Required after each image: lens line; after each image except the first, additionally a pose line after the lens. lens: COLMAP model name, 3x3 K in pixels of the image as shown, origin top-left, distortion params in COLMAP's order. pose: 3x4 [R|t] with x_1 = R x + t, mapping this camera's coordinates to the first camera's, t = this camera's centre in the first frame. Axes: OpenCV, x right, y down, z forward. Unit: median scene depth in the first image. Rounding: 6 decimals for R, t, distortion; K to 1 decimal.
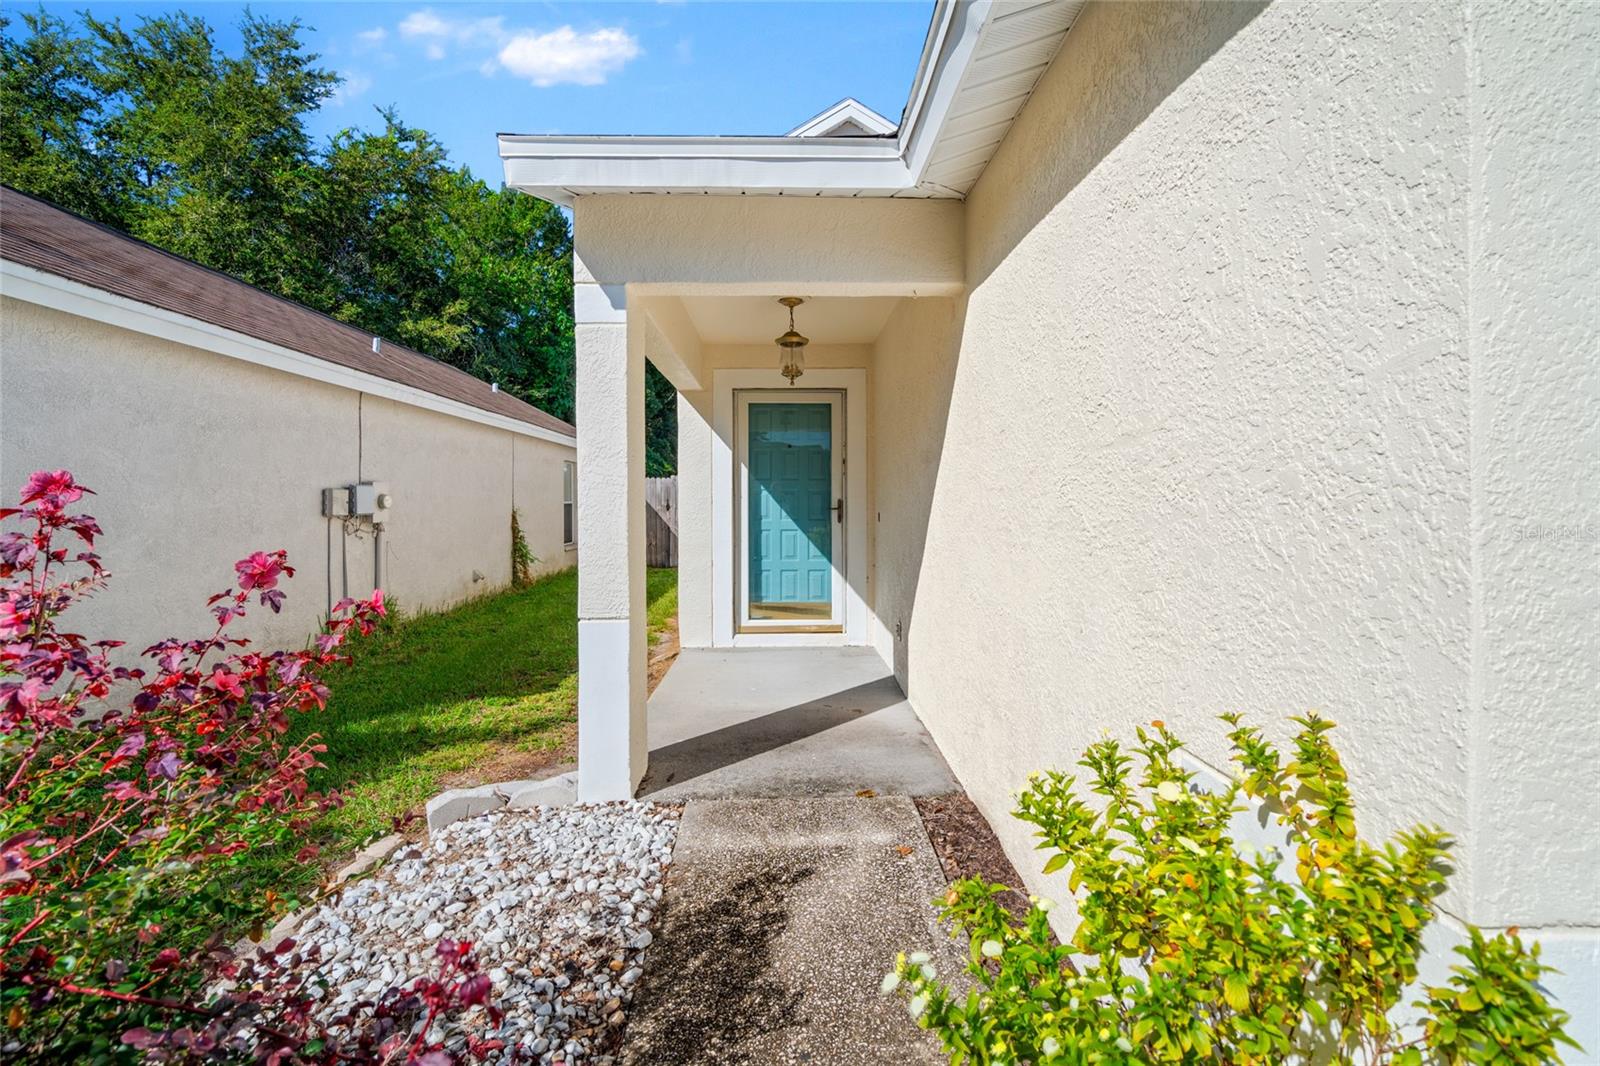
lens RADIAL K [[747.6, 0, 802.6], [0, 747.6, 487.9], [0, 0, 1]] dist [-0.000074, 0.005008]
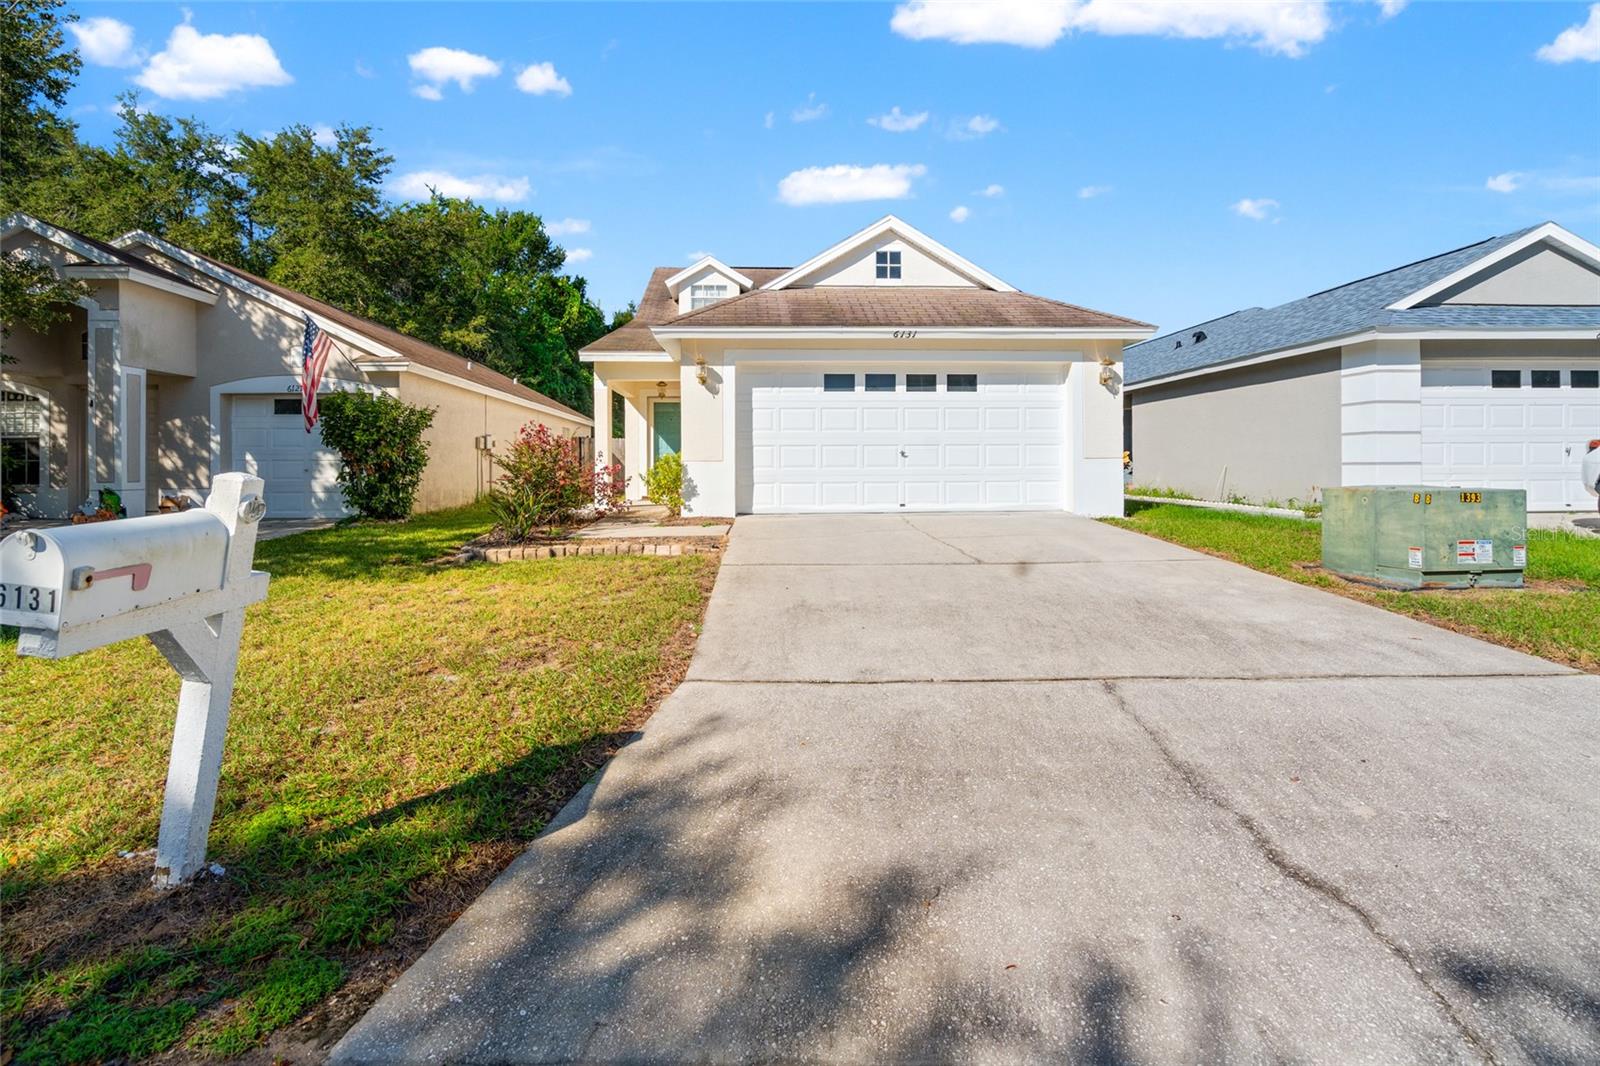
lens RADIAL K [[758.7, 0, 794.3], [0, 758.7, 459.1], [0, 0, 1]] dist [0.001051, 0.015456]
pose [[0.999540, 0.001448, 0.030303, 0.103264], [-0.001435, 0.999999, -0.000465, 0.024539], [-0.030304, 0.000422, 0.999541, -0.496152]]
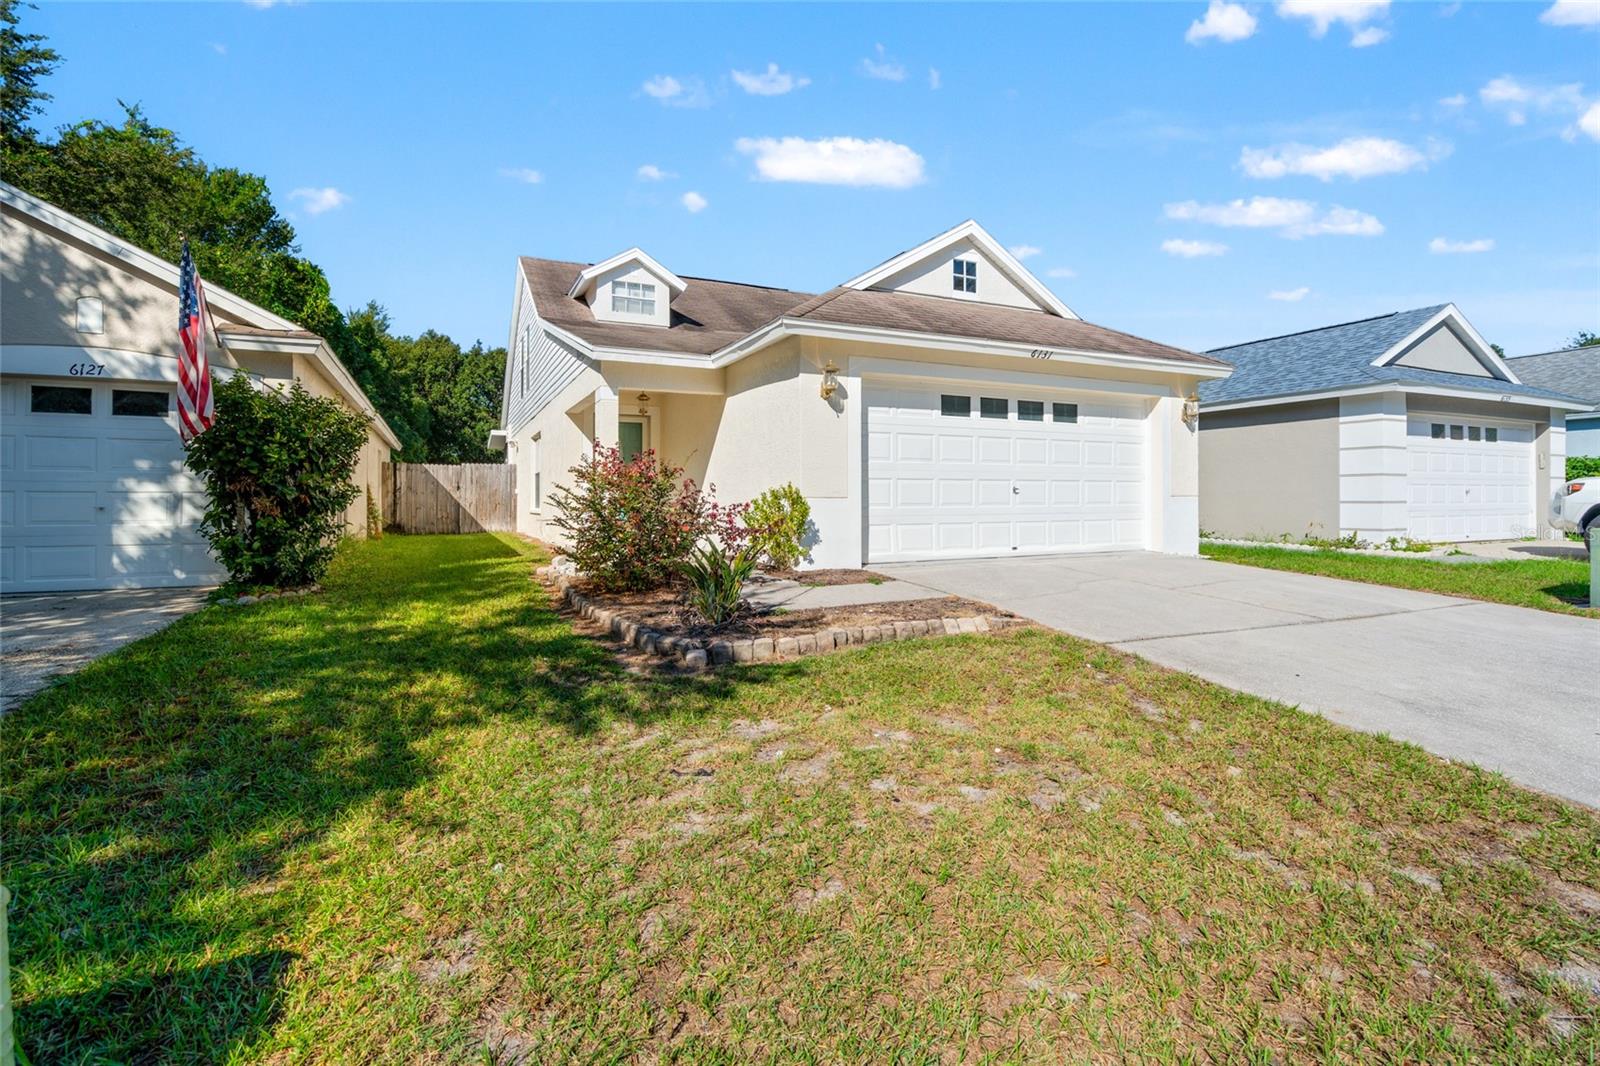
lens RADIAL K [[747.6, 0, 802.6], [0, 747.6, 487.9], [0, 0, 1]] dist [-0.000074, 0.005008]
pose [[0.913859, 0.010136, 0.405905, -0.123635], [-0.008058, 0.999944, -0.006828, 0.023236], [-0.405952, 0.002969, 0.913890, -0.326418]]
